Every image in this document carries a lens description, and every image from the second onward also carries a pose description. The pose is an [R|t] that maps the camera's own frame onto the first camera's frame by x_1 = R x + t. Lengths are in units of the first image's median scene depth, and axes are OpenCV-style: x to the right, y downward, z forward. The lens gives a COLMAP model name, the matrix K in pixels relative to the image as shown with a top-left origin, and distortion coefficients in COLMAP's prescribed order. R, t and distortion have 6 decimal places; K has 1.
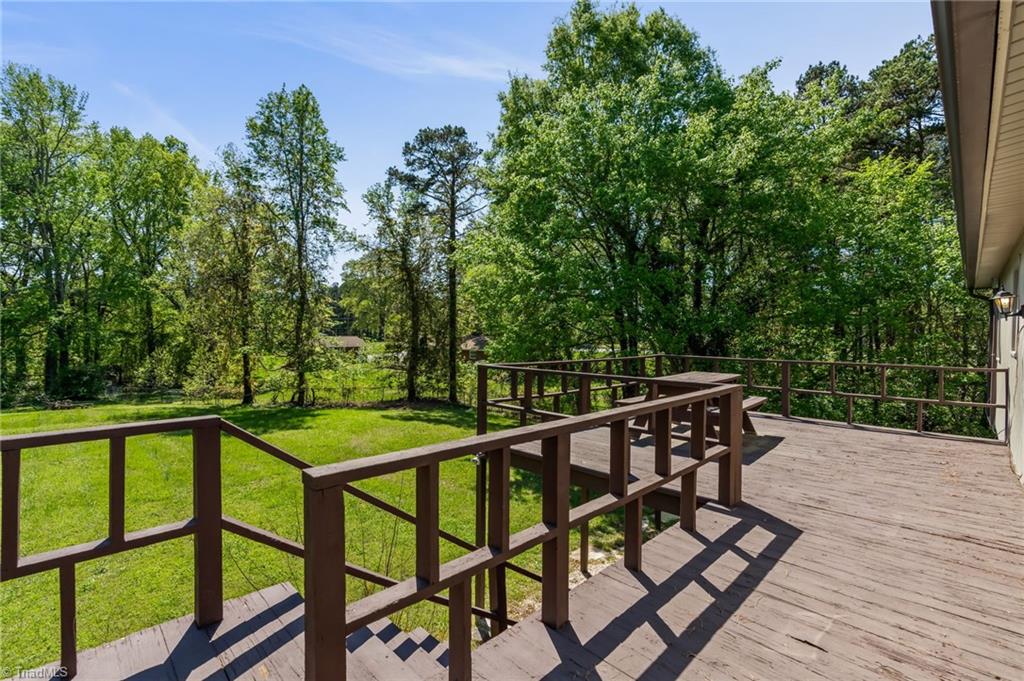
lens RADIAL K [[459.6, 0, 511.8], [0, 459.6, 337.6], [0, 0, 1]] dist [-0.013999, 0.002128]
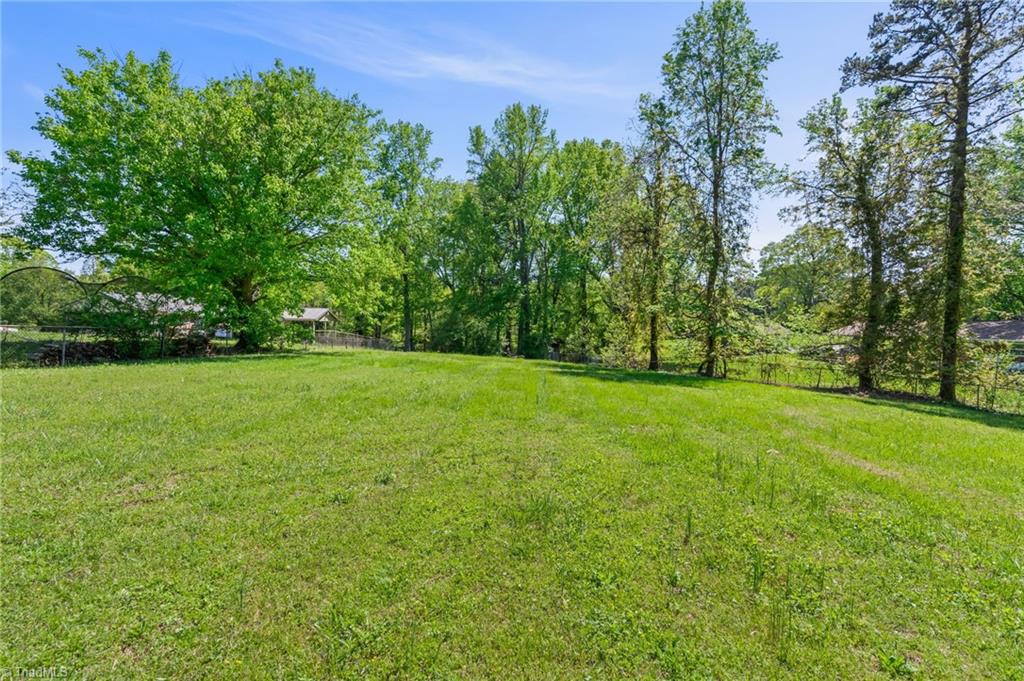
lens RADIAL K [[459.6, 0, 507.6], [0, 459.6, 340.3], [0, 0, 1]] dist [-0.013999, 0.002128]
pose [[0.658815, 0.042789, -0.751087, -0.061883], [-0.030514, 0.999079, 0.030151, 0.057373], [0.751686, 0.003055, 0.659514, 0.137081]]
